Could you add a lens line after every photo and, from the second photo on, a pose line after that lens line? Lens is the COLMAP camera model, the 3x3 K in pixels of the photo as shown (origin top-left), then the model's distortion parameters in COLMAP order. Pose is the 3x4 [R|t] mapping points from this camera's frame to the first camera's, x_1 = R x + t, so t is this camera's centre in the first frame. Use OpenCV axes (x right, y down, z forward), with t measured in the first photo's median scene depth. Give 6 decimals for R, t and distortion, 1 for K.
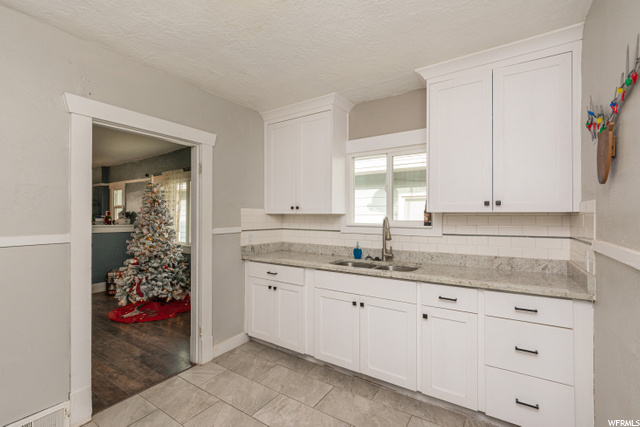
lens RADIAL K [[287.8, 0, 321.5], [0, 287.8, 215.1], [0, 0, 1]] dist [0.002749, -0.000144]
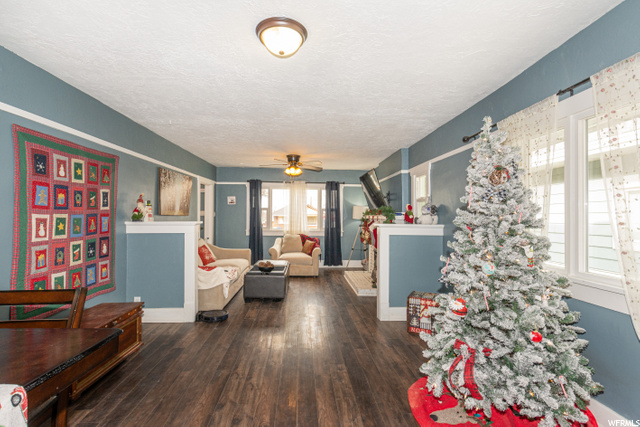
lens RADIAL K [[287.8, 0, 318.3], [0, 287.8, 216.8], [0, 0, 1]] dist [0.002749, -0.000144]
pose [[0.585963, -0.002144, -0.810335, -0.395228], [0.002566, 0.999996, -0.000791, 0.020494], [0.810334, -0.001616, 0.585966, 0.535917]]
